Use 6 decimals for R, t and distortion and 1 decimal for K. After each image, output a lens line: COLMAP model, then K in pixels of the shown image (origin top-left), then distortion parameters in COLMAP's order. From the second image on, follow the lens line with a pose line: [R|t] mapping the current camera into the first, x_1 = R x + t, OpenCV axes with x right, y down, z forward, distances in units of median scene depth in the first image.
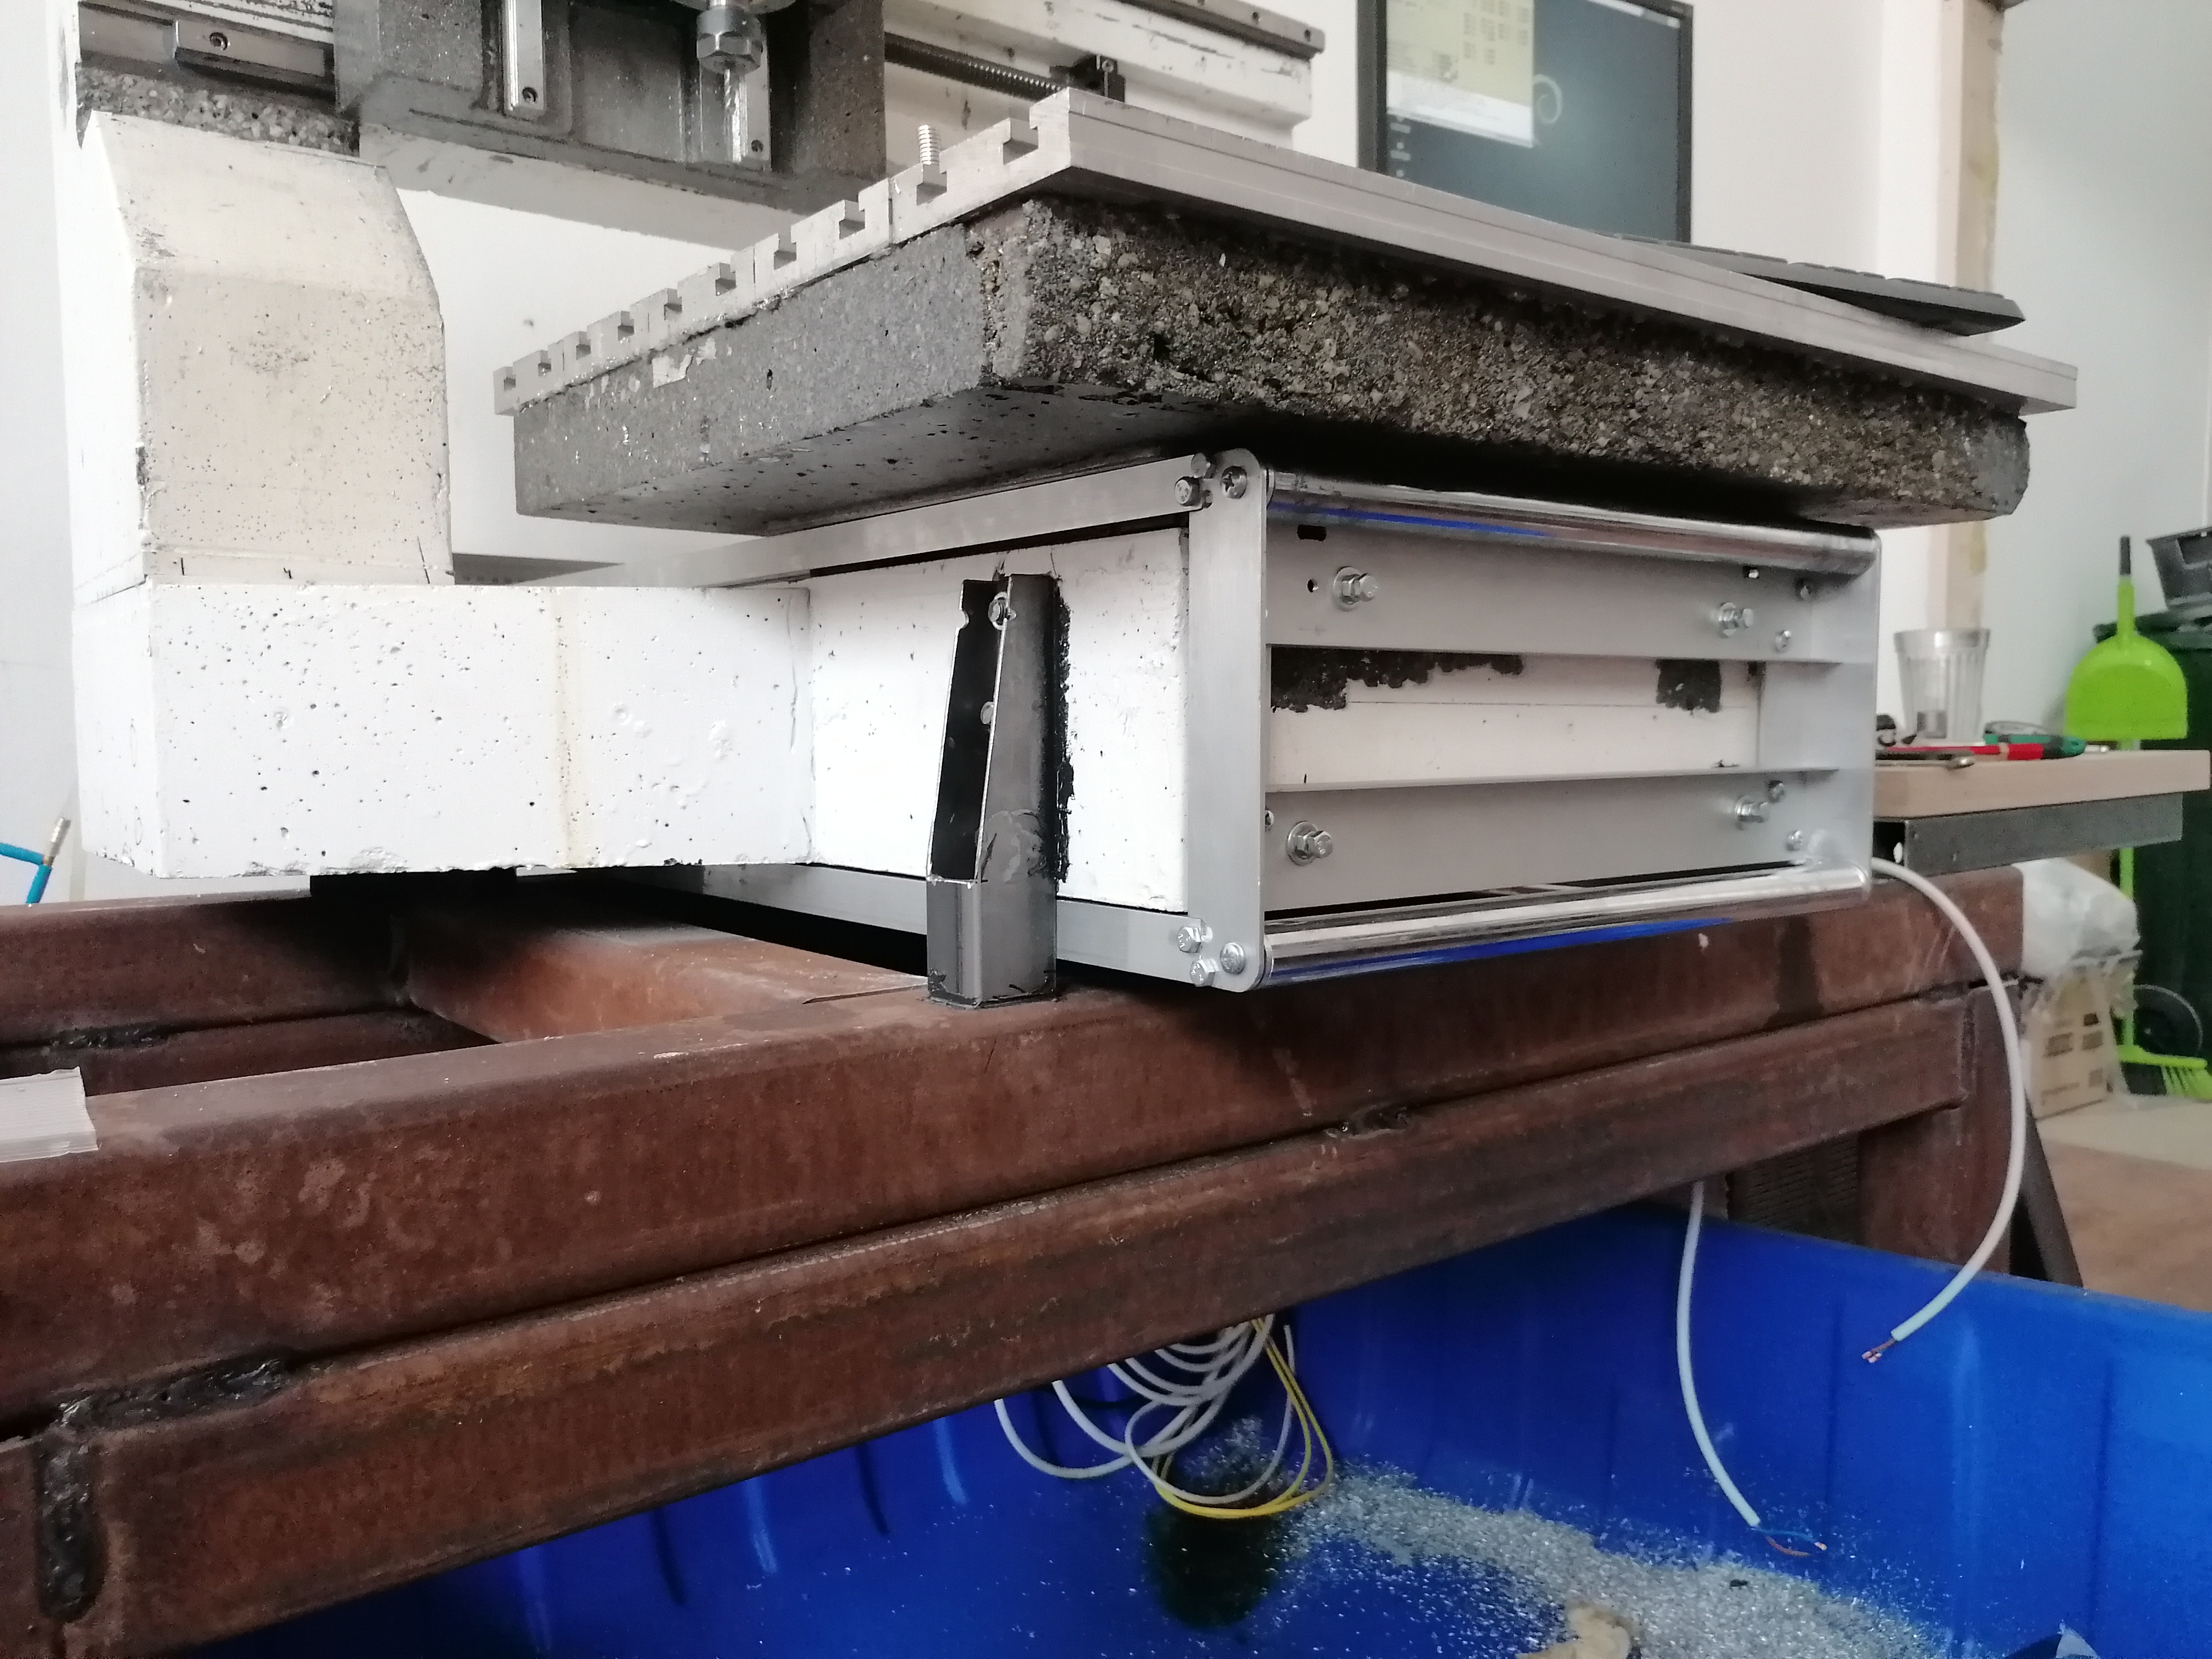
lens RADIAL K [[1727.7, 0, 1106.0], [0, 1727.7, 829.5], [0, 0, 1]] dist [0.006513, 0.000763]
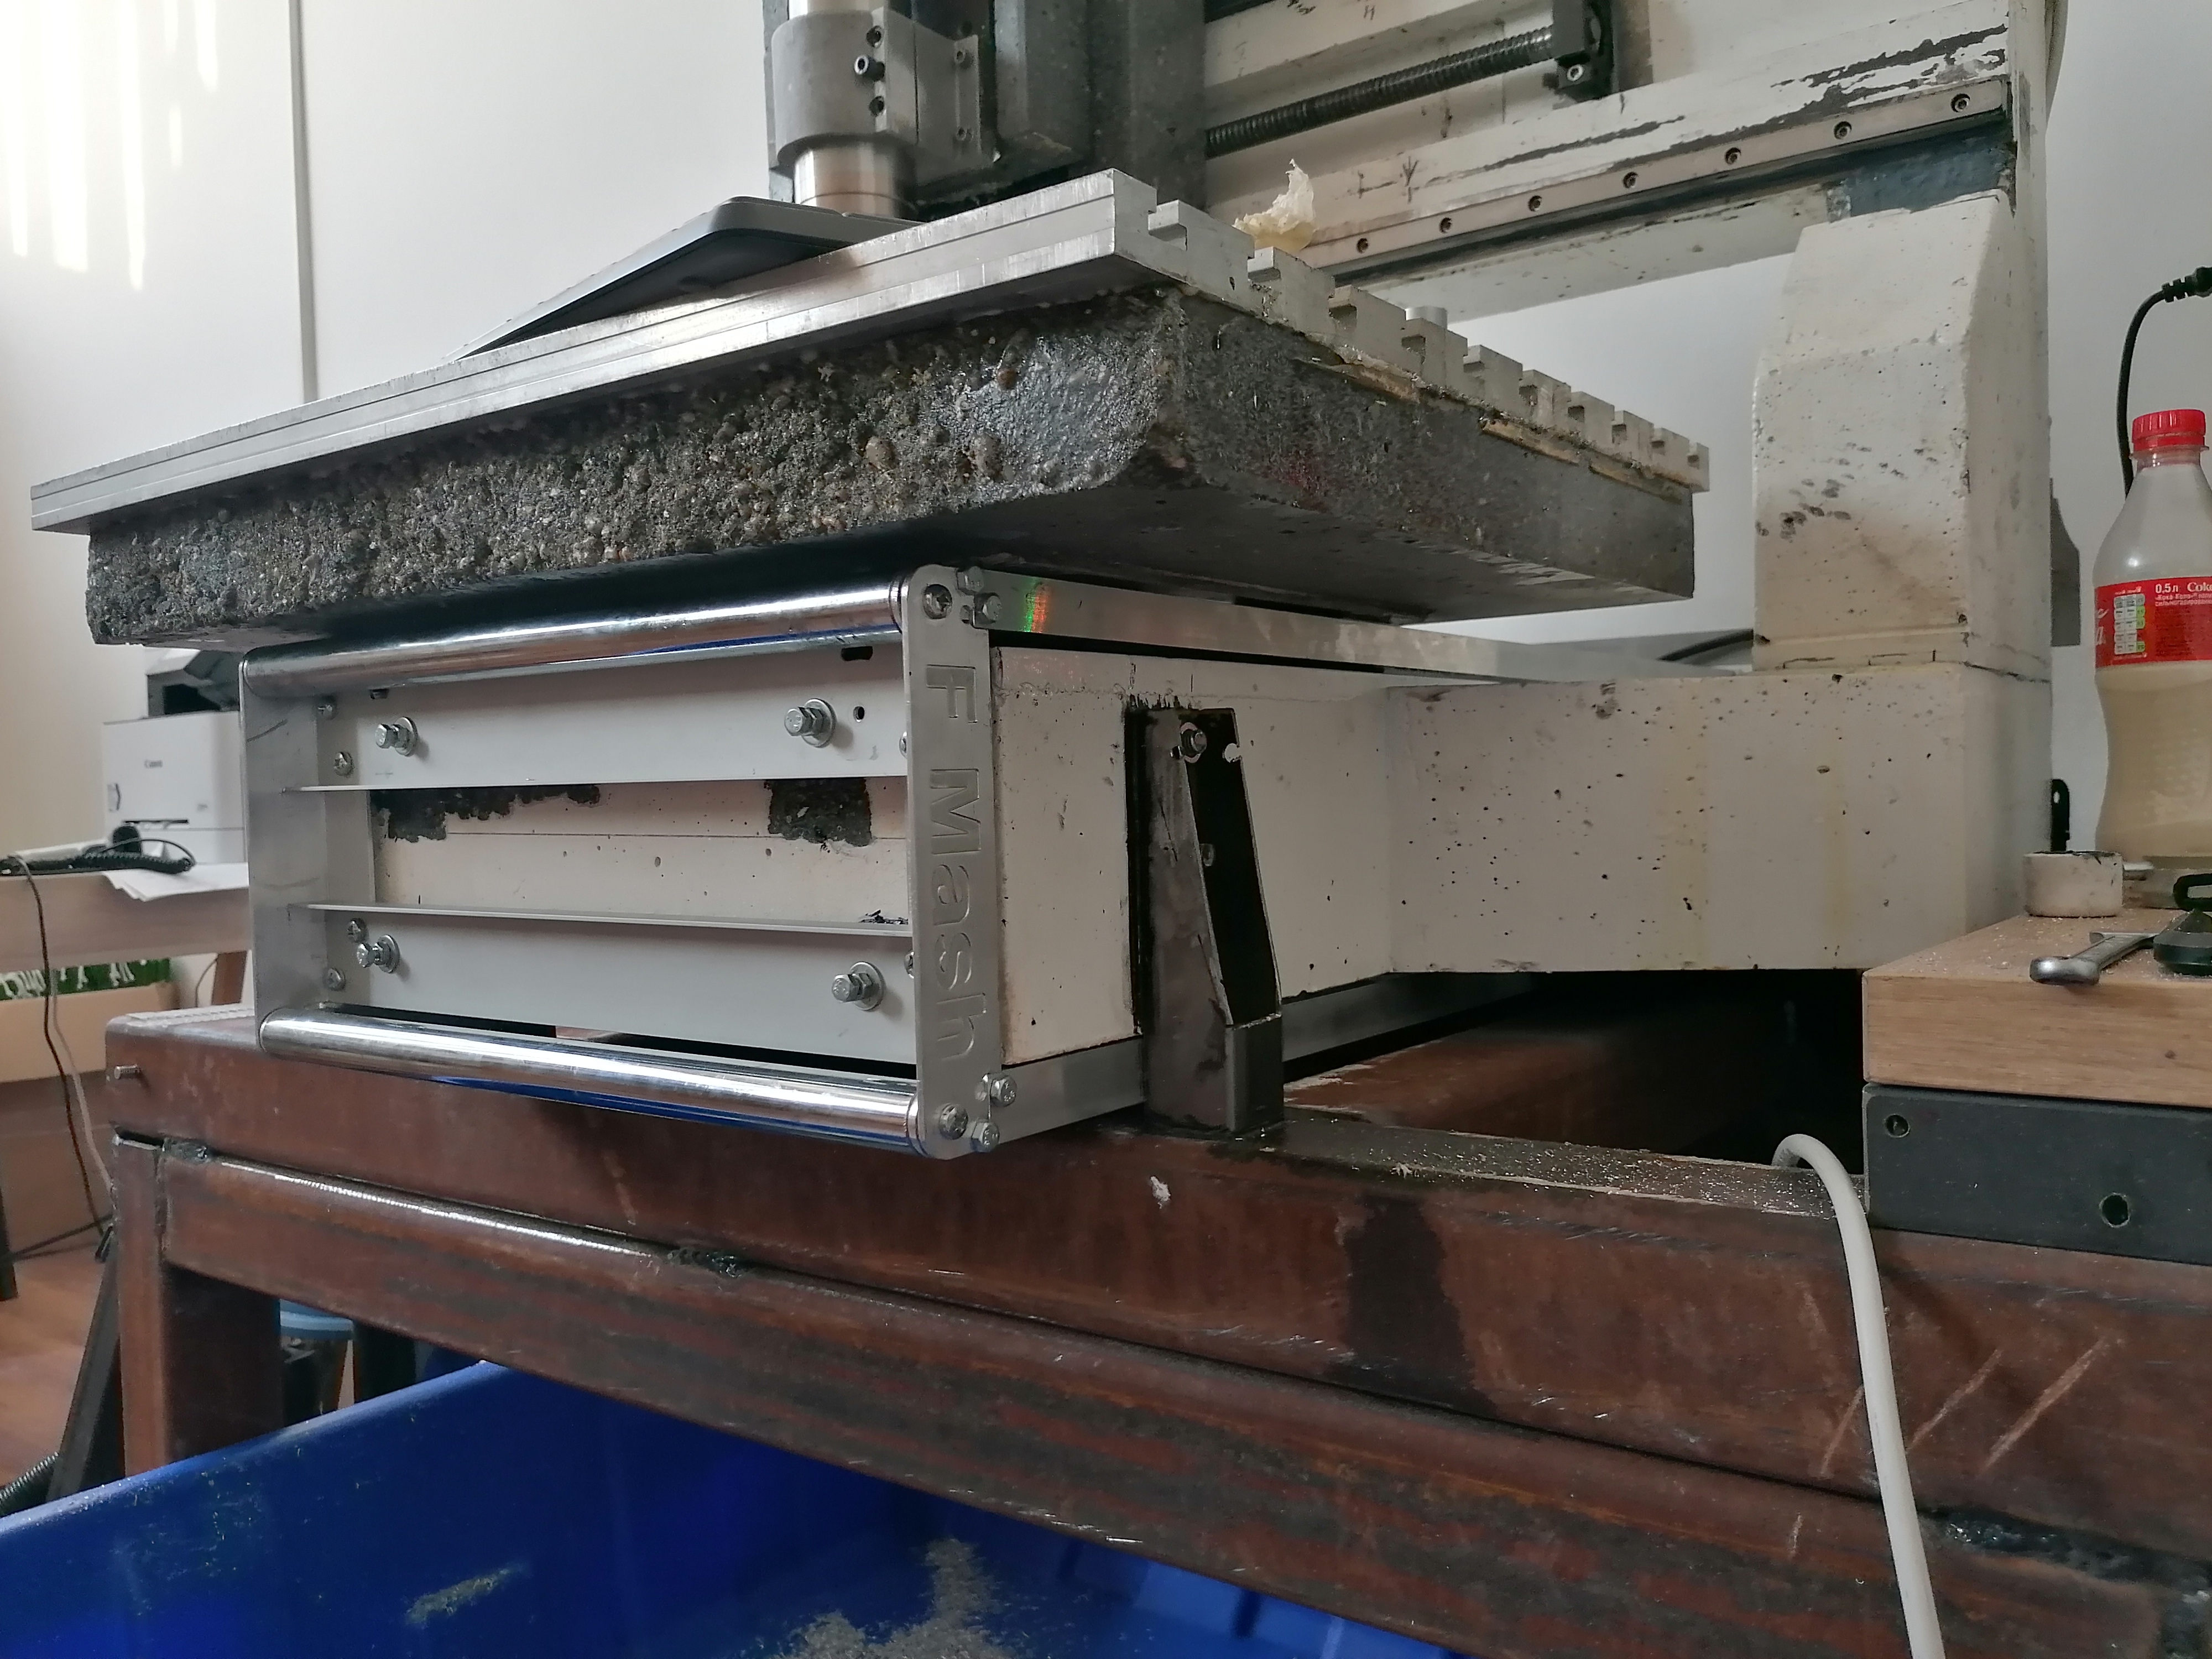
lens RADIAL K [[1709.3, 0, 1076.6], [0, 1709.3, 826.7], [0, 0, 1]] dist [0.045313, -0.102903]
pose [[0.254683, 0.022697, -0.966758, 1.133251], [-0.041023, 0.999078, 0.012649, -0.093412], [0.966154, 0.036438, 0.255379, 0.950569]]
